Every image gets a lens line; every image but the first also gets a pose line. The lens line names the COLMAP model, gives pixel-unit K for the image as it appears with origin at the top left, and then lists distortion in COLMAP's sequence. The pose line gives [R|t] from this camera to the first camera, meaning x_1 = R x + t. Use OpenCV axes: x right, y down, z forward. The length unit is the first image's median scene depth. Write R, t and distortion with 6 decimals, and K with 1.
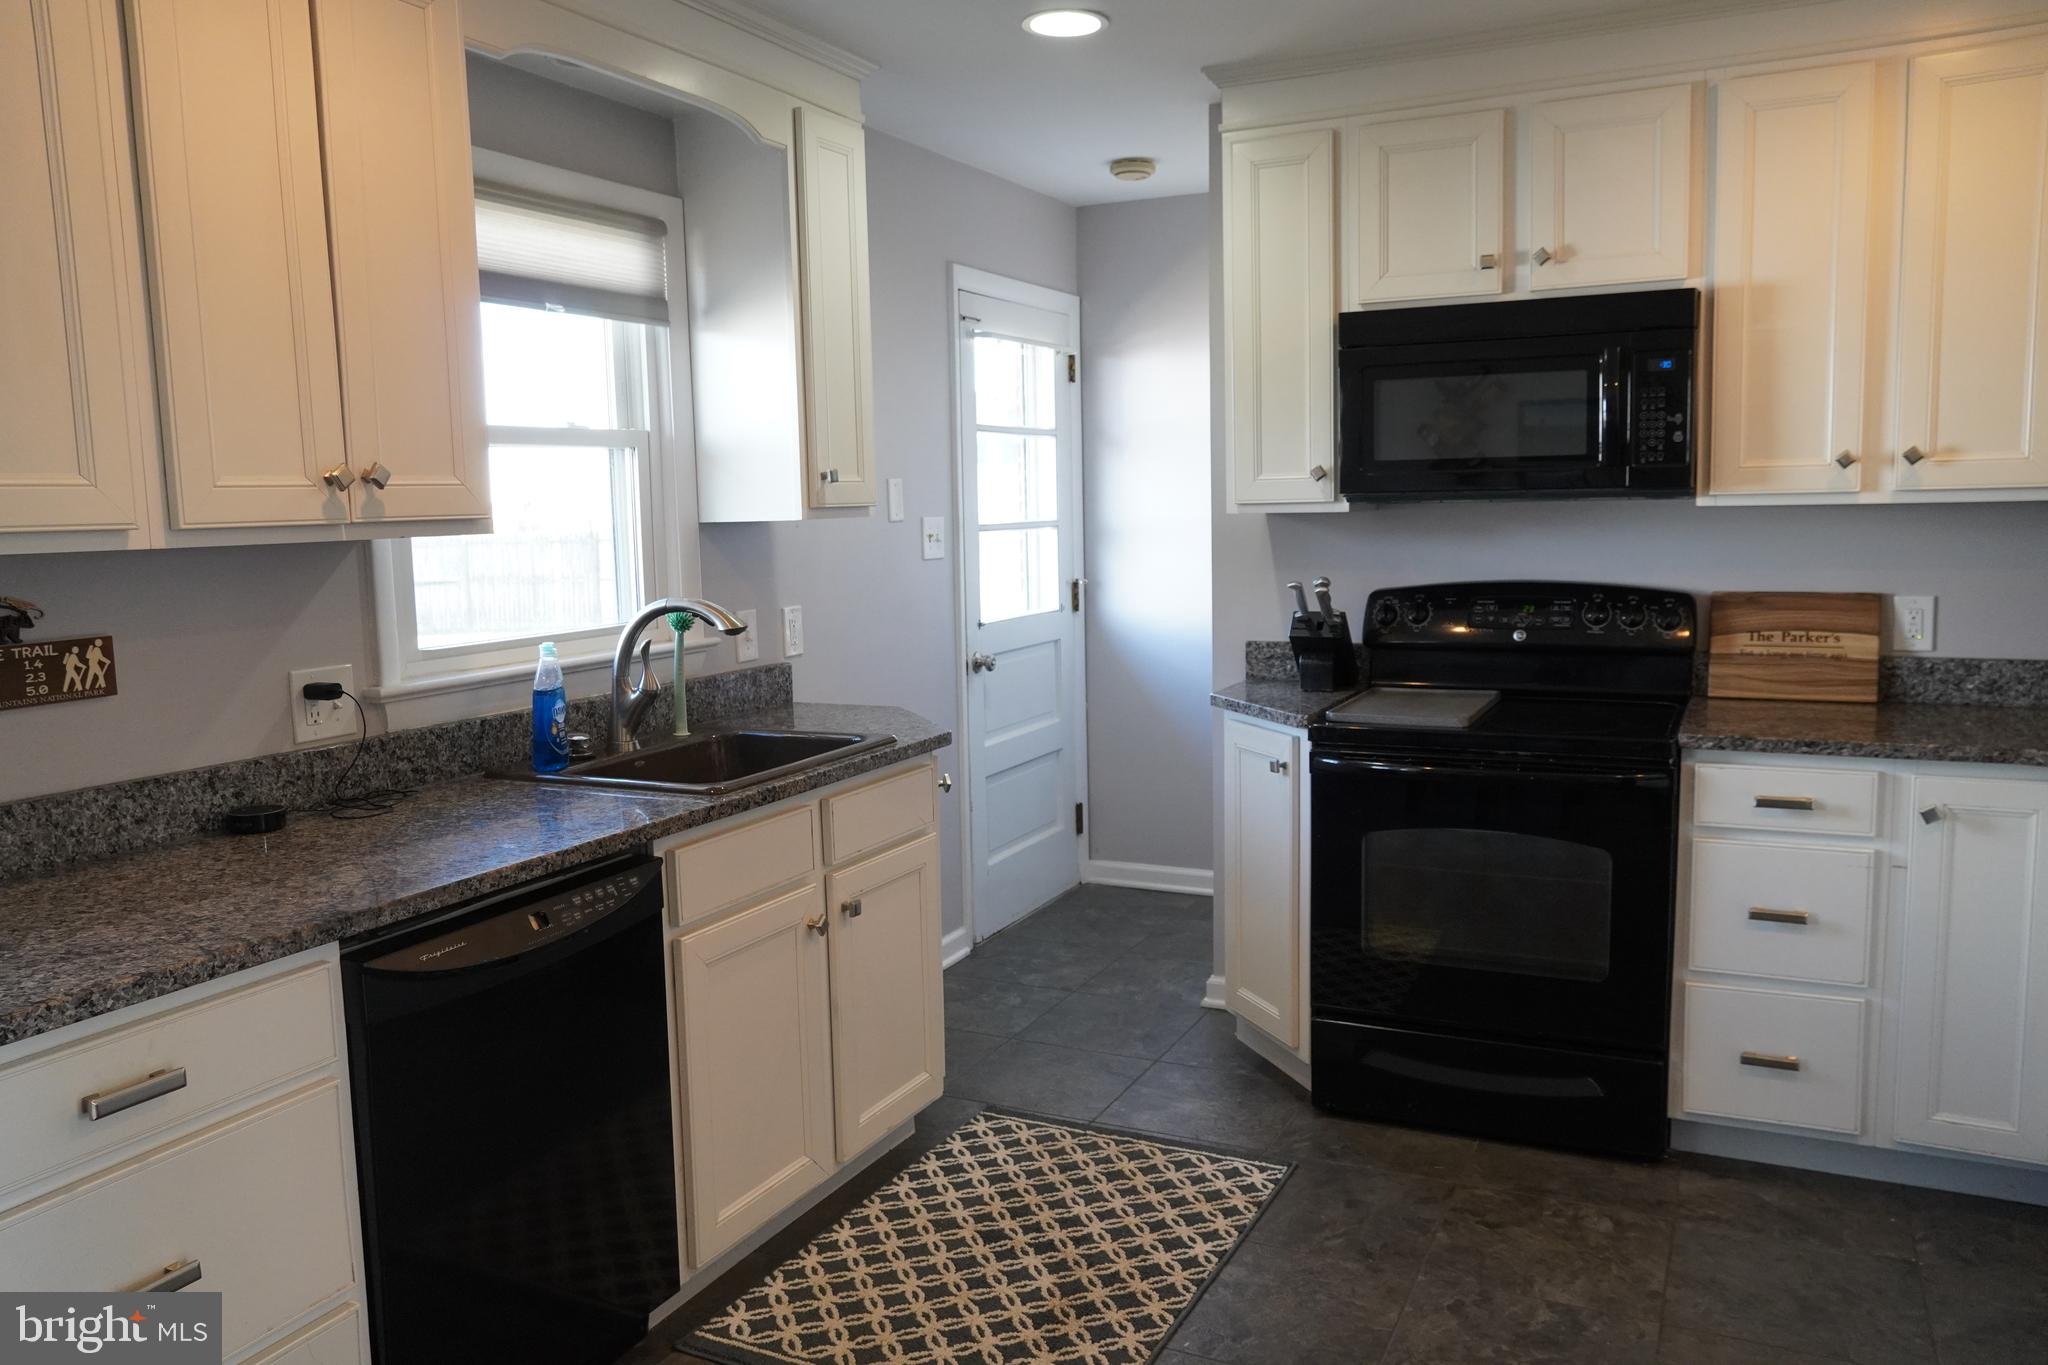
lens RADIAL K [[1538.3, 0, 1024.0], [0, 1538.3, 682.5], [0, 0, 1]] dist [-0.057994, 0.079739]
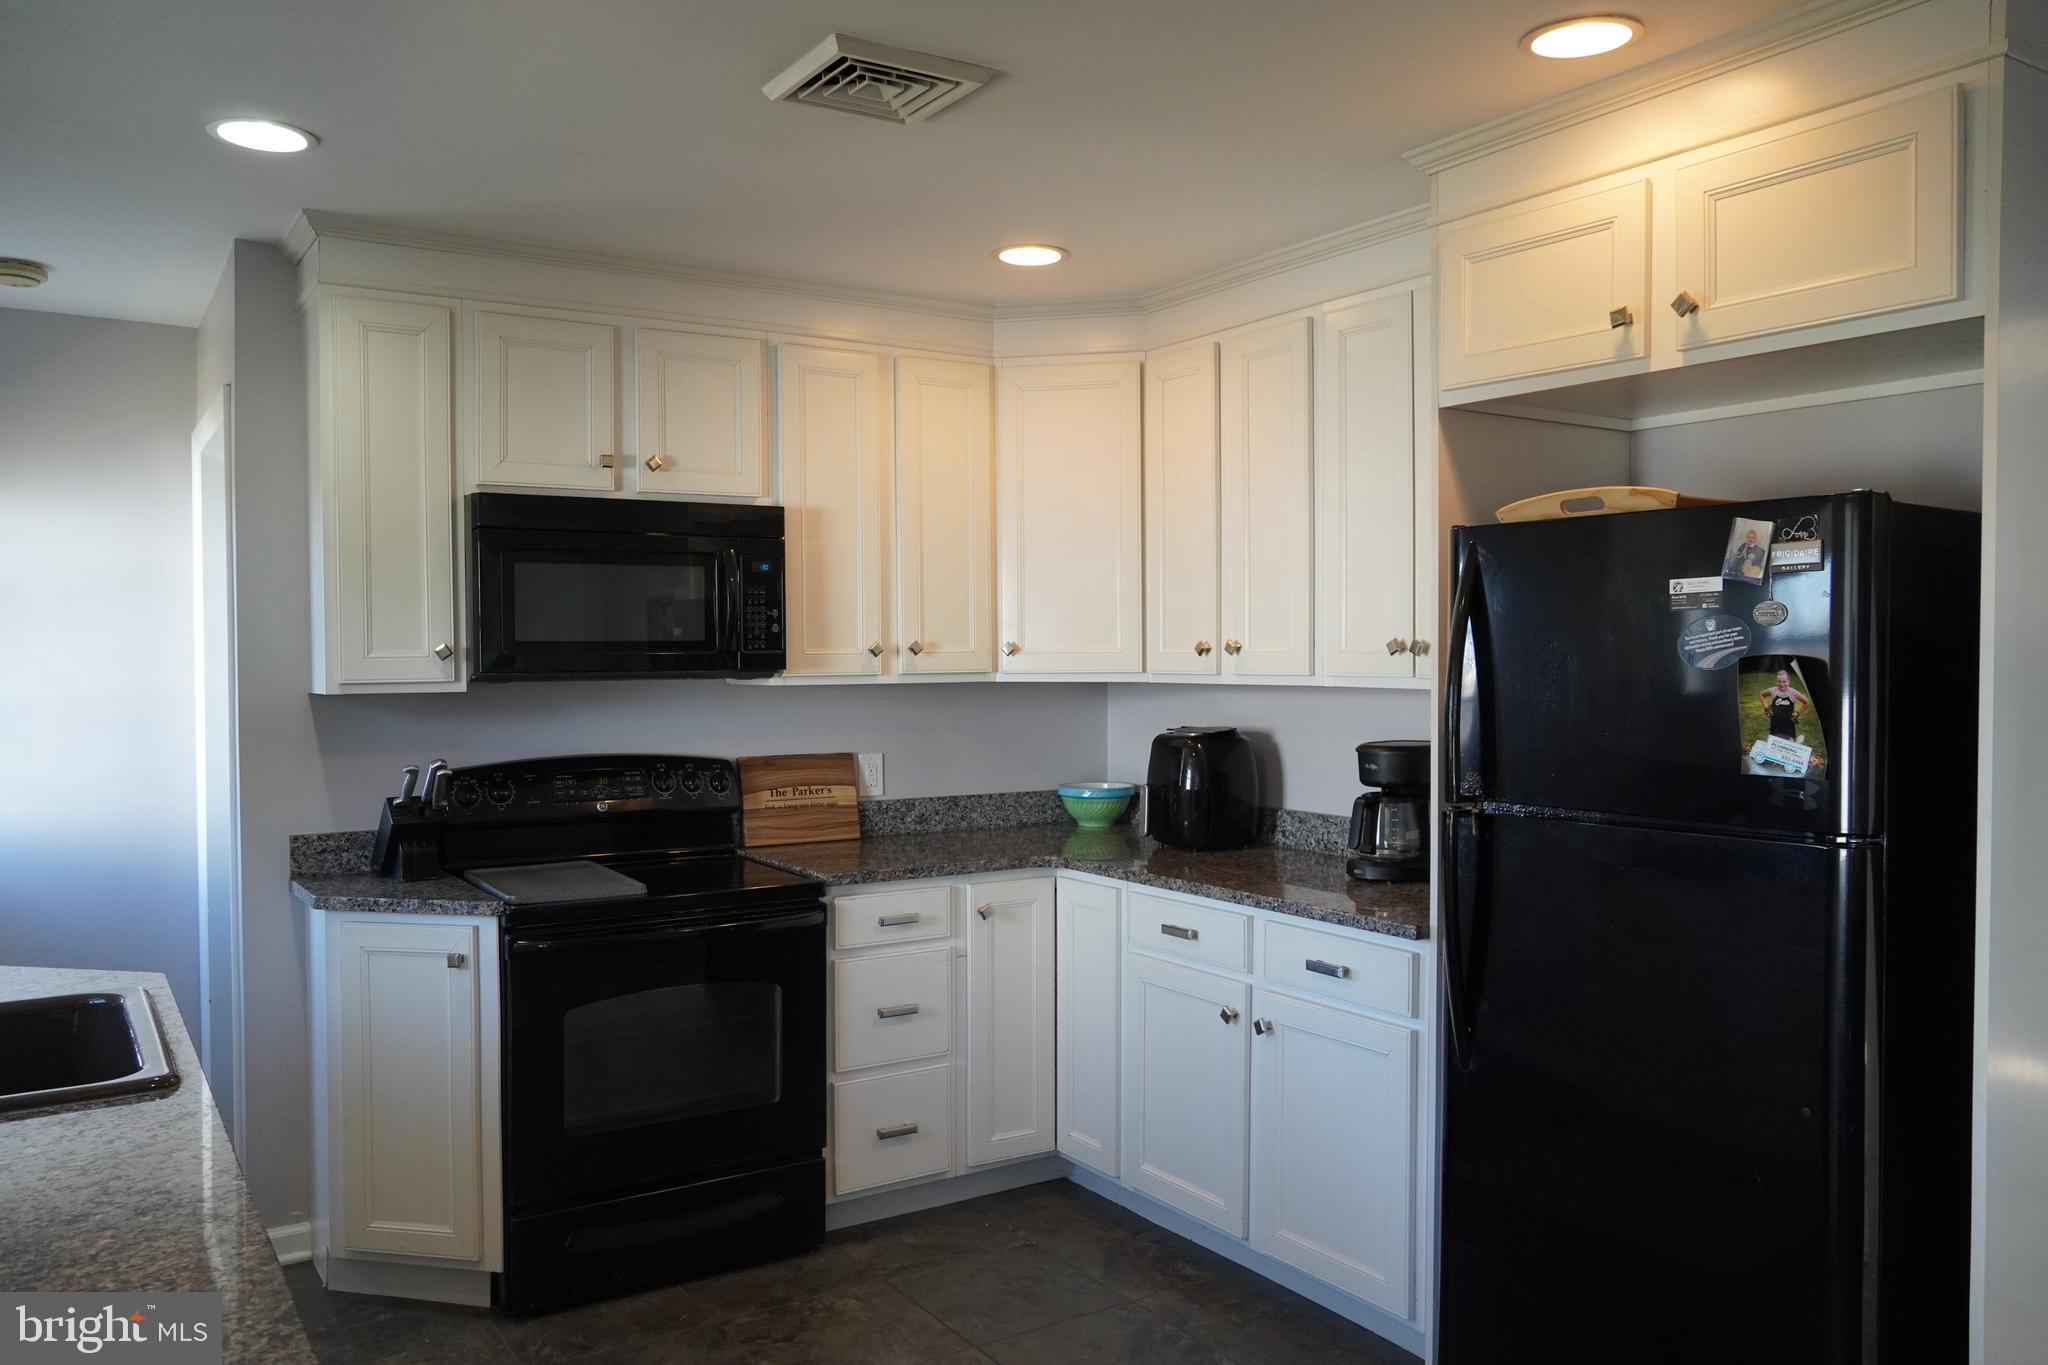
lens RADIAL K [[1538.3, 0, 1024.0], [0, 1538.3, 682.5], [0, 0, 1]] dist [-0.057994, 0.079739]
pose [[0.516989, 0.001286, 0.855991, -0.477266], [0.094287, 0.993828, -0.058440, -0.028761], [-0.850784, 0.110922, 0.513677, 0.210532]]
